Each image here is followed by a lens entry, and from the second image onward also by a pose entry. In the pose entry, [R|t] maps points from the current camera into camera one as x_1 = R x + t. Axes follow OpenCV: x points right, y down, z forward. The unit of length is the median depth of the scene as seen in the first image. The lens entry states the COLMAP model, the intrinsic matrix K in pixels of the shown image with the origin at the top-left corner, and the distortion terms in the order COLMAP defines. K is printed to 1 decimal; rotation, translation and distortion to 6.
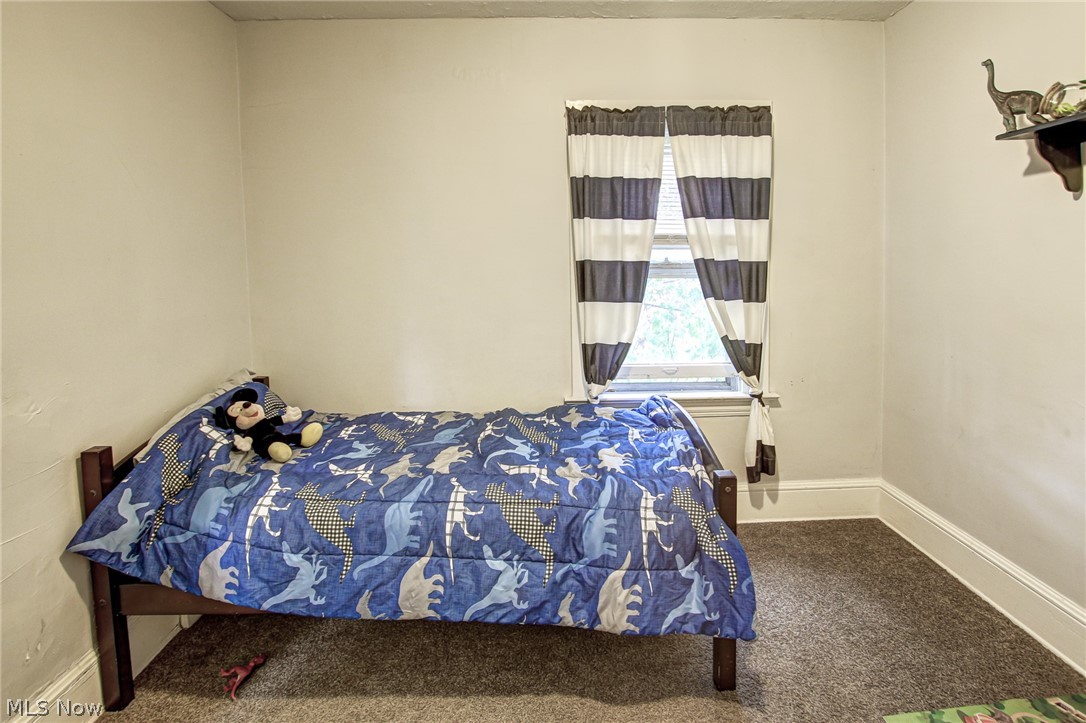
lens RADIAL K [[566.2, 0, 545.4], [0, 566.2, 305.0], [0, 0, 1]] dist [-0.019261, 0.000283]
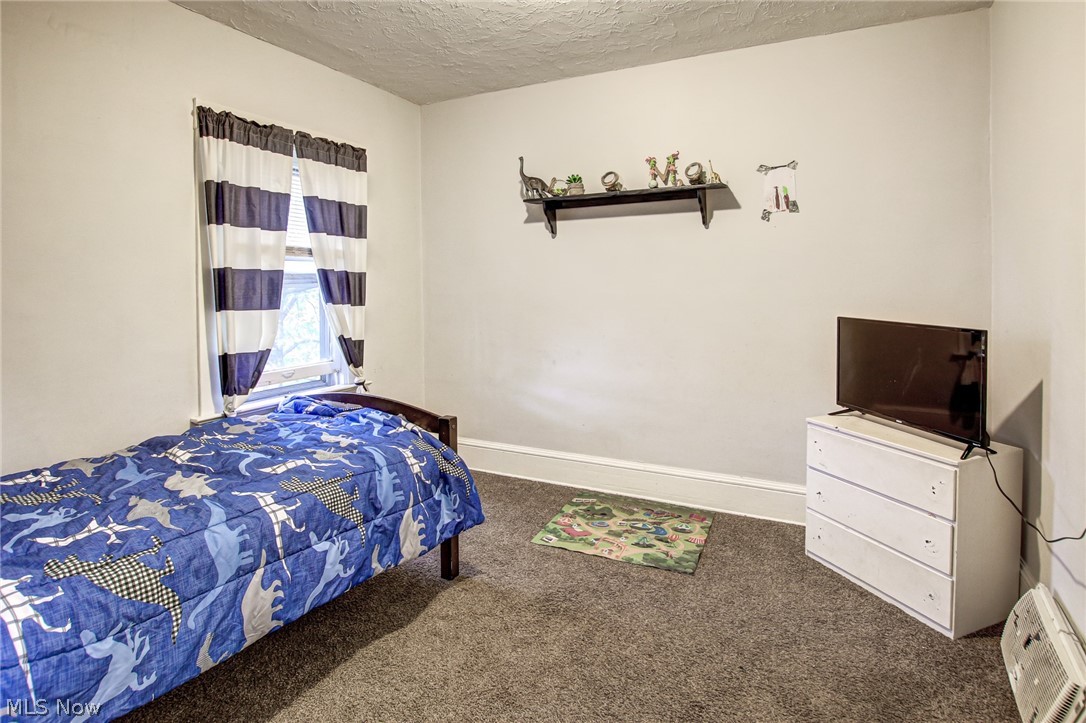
lens RADIAL K [[550.8, 0, 540.0], [0, 550.8, 307.5], [0, 0, 1]] dist [-0.004824, -0.001194]
pose [[0.496727, -0.036605, 0.867135, -0.701668], [0.077819, 0.996964, -0.002491, 0.048270], [-0.864411, 0.068717, 0.498067, 0.103022]]
